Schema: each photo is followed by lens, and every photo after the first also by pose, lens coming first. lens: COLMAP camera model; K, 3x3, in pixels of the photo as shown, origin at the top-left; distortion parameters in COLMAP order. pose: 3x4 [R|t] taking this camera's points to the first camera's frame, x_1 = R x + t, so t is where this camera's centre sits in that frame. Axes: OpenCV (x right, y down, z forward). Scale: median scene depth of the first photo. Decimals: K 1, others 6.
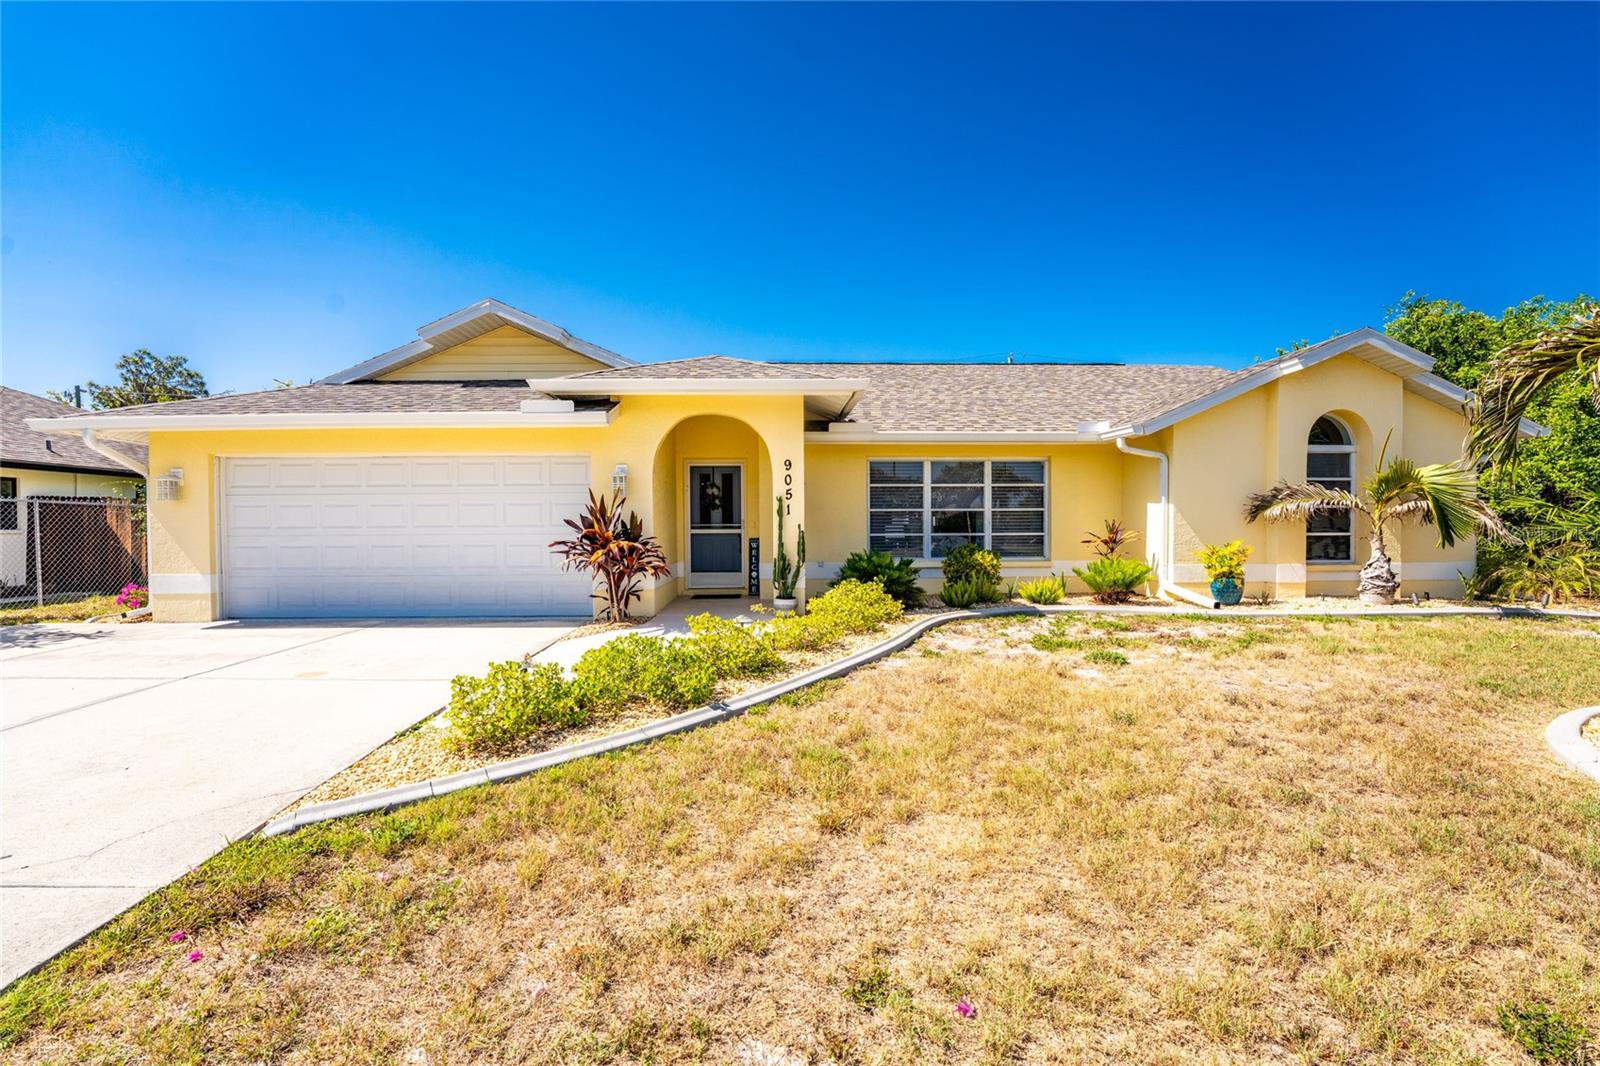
lens RADIAL K [[656.1, 0, 827.1], [0, 656.1, 542.5], [0, 0, 1]] dist [0.000826, -0.001026]
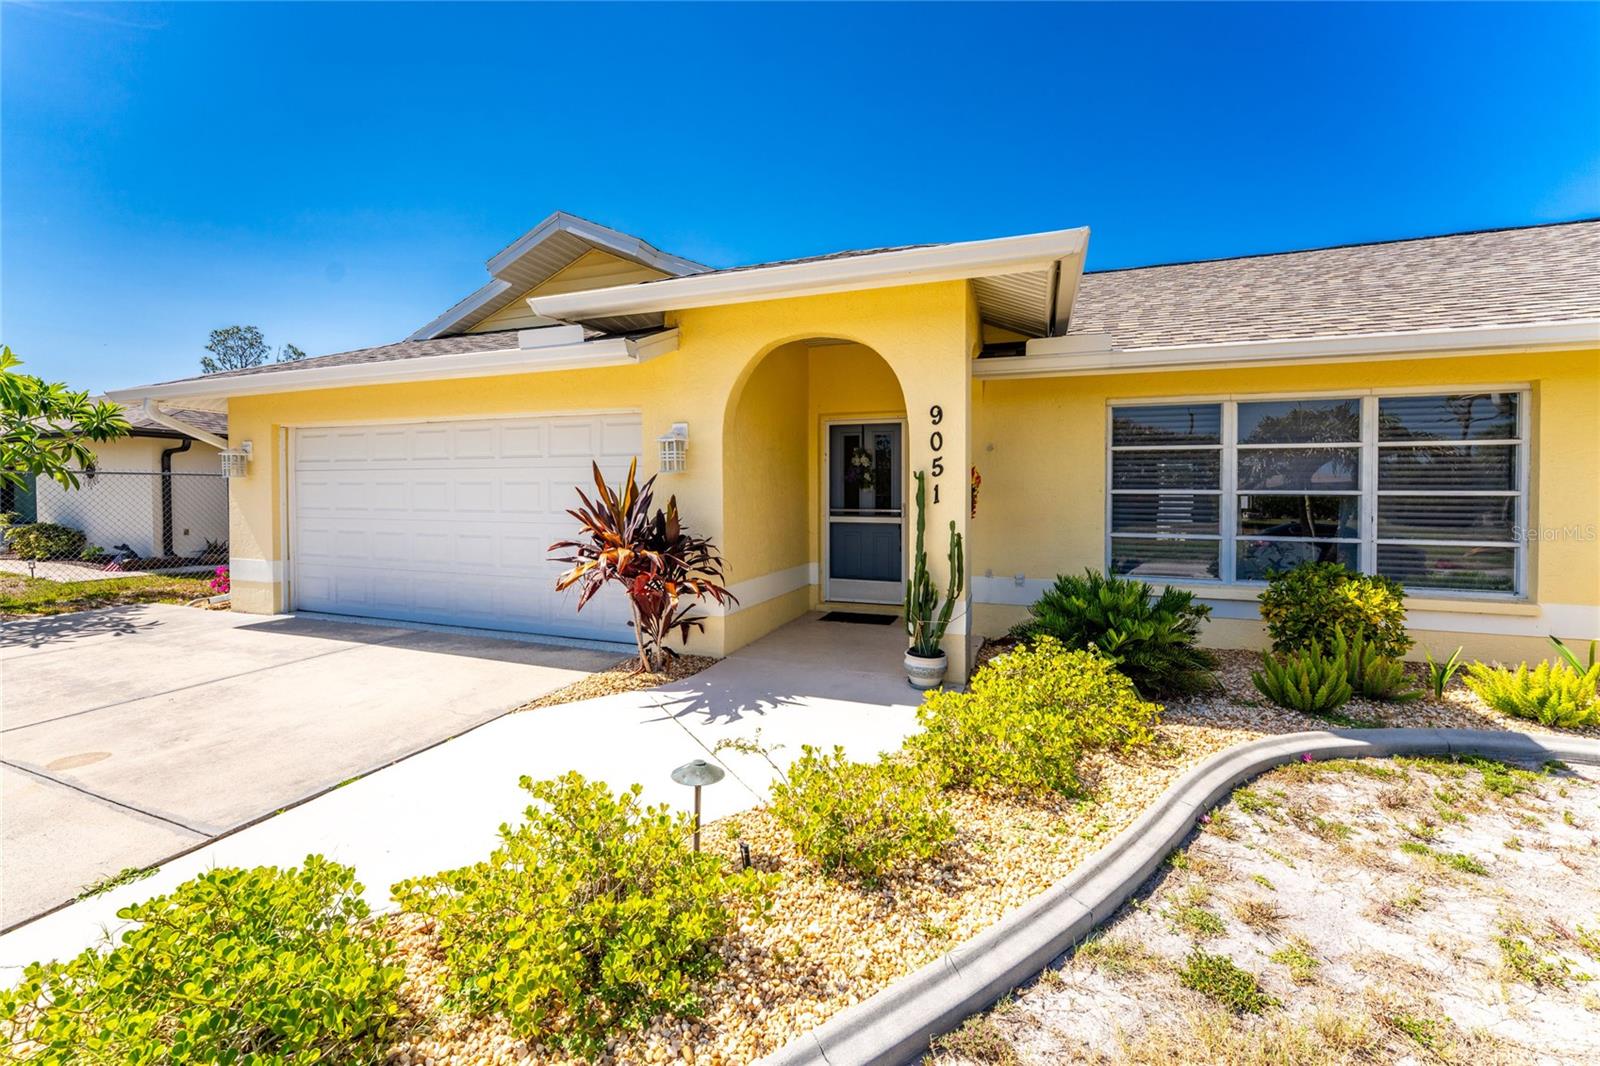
lens RADIAL K [[656.1, 0, 814.1], [0, 656.1, 503.5], [0, 0, 1]] dist [0.000826, -0.001026]
pose [[0.914086, 0.017725, -0.405133, 0.068159], [-0.021351, 0.999762, -0.004431, -0.035033], [0.404958, 0.012701, 0.914247, 0.418573]]
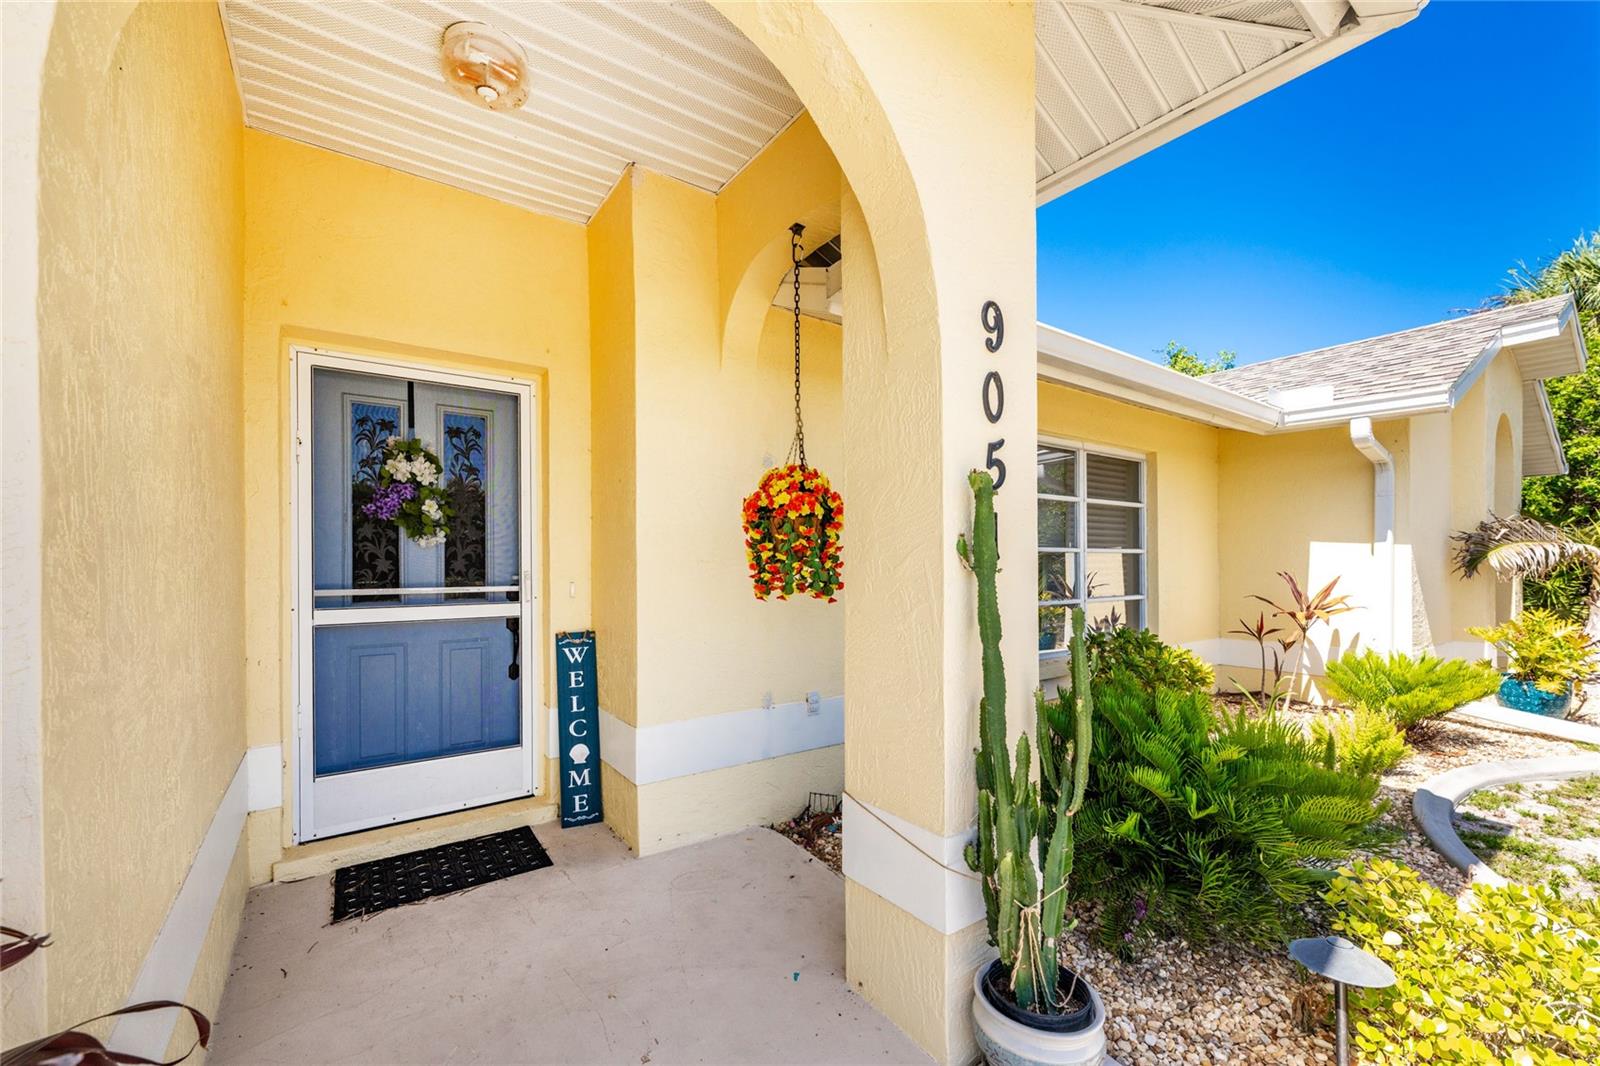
lens RADIAL K [[656.1, 0, 799.3], [0, 656.1, 570.2], [0, 0, 1]] dist [0.000826, -0.001026]
pose [[0.855374, 0.000580, 0.518011, -0.209402], [0.011254, 0.999743, -0.019703, -0.033223], [-0.517889, 0.022683, 0.855147, 0.798128]]
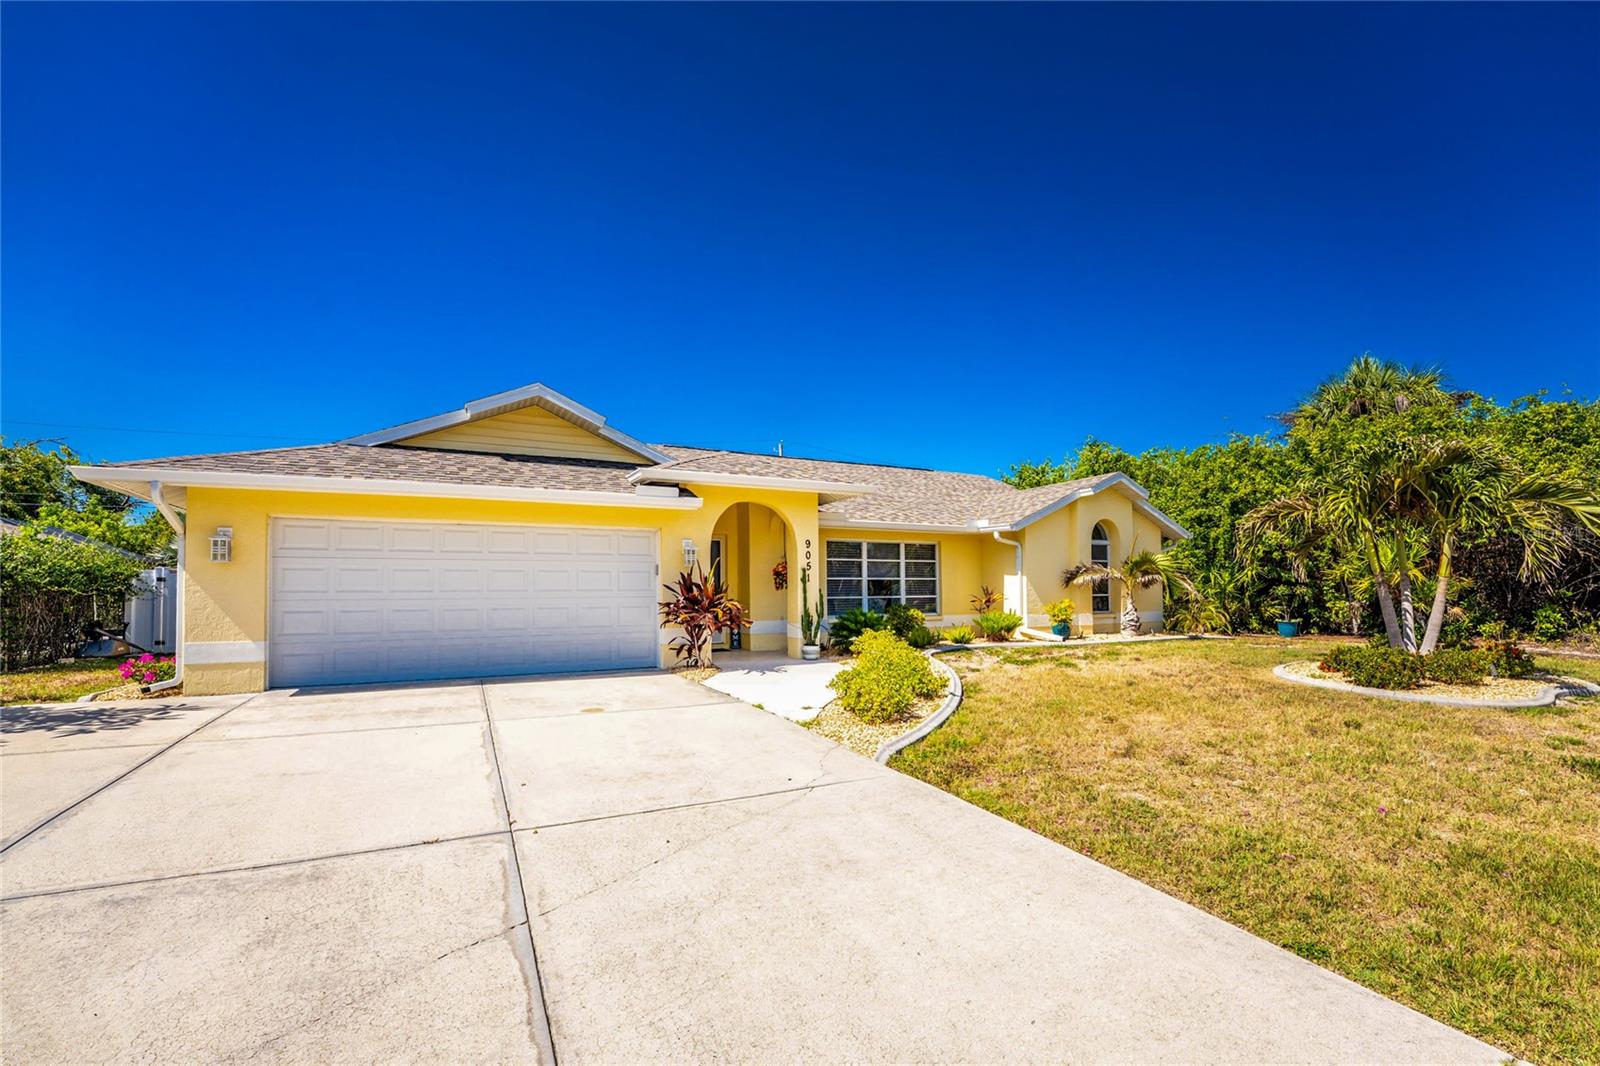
lens RADIAL K [[656.1, 0, 821.5], [0, 656.1, 584.5], [0, 0, 1]] dist [0.000826, -0.001026]
pose [[0.906458, 0.003398, 0.422282, -0.549238], [0.014283, 0.999149, -0.038701, 0.013379], [-0.422054, 0.041112, 0.905638, -0.177711]]
